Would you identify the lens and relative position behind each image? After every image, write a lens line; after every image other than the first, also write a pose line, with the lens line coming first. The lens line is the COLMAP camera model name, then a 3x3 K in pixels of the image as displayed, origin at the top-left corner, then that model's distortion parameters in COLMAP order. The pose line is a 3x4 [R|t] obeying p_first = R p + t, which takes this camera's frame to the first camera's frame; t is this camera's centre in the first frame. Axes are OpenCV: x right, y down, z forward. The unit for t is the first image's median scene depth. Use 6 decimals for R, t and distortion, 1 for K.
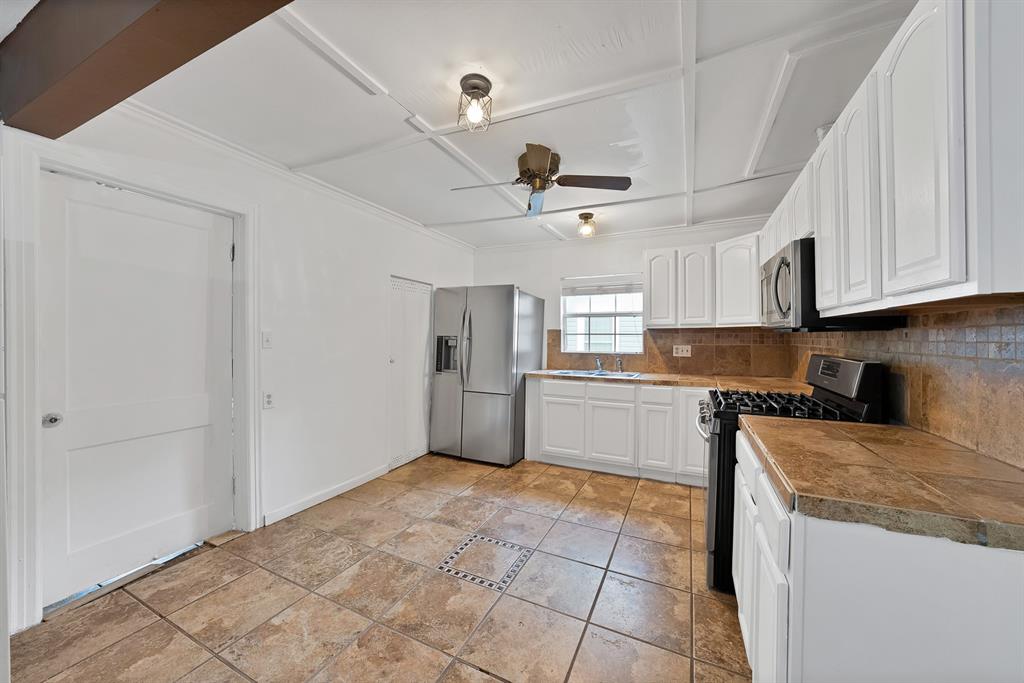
lens RADIAL K [[374.2, 0, 504.3], [0, 374.2, 335.9], [0, 0, 1]] dist [-0.015147, 0.000260]
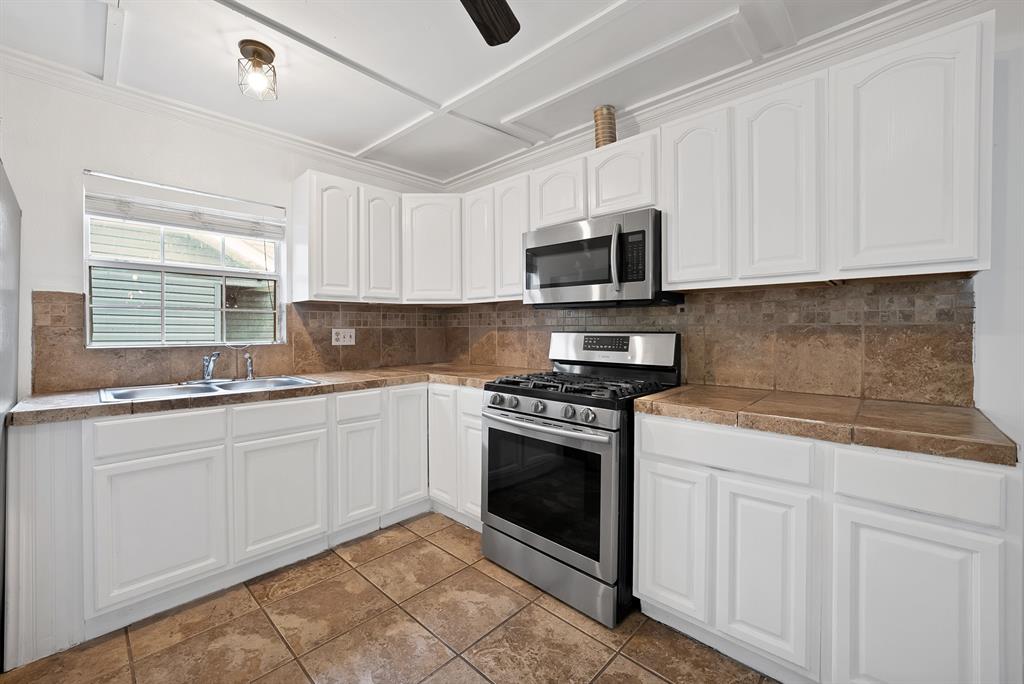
lens RADIAL K [[417.9, 0, 536.9], [0, 417.9, 331.0], [0, 0, 1]] dist [-0.019376, 0.004484]
pose [[0.293087, -0.009010, 0.956043, -0.175011], [0.000409, 0.999957, 0.009298, 0.025634], [-0.956086, -0.002334, 0.293078, 0.497278]]
